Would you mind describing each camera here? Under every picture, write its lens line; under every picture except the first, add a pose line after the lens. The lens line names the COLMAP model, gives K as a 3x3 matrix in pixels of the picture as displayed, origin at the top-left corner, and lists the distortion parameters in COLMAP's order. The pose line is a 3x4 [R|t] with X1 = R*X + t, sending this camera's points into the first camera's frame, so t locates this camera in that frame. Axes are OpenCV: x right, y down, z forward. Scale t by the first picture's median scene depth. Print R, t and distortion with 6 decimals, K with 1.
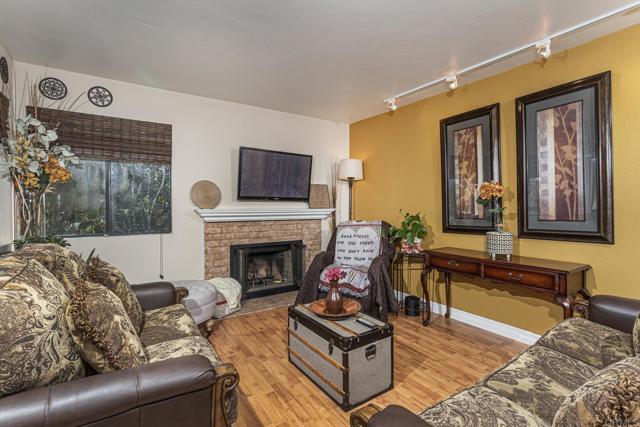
lens RADIAL K [[306.4, 0, 319.5], [0, 306.4, 213.8], [0, 0, 1]] dist [0.000468, 0.001385]
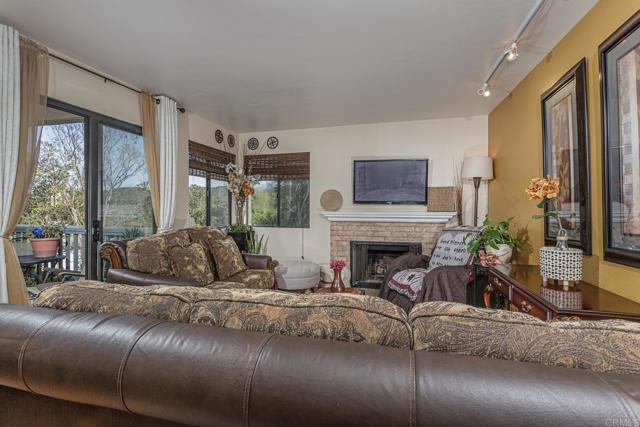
lens RADIAL K [[306.4, 0, 314.5], [0, 306.4, 212.8], [0, 0, 1]] dist [0.000468, 0.001385]
pose [[0.646415, 0.012410, -0.762885, 0.570499], [-0.020531, 0.999789, -0.001133, -0.006041], [0.762710, 0.016395, 0.646533, 0.091024]]
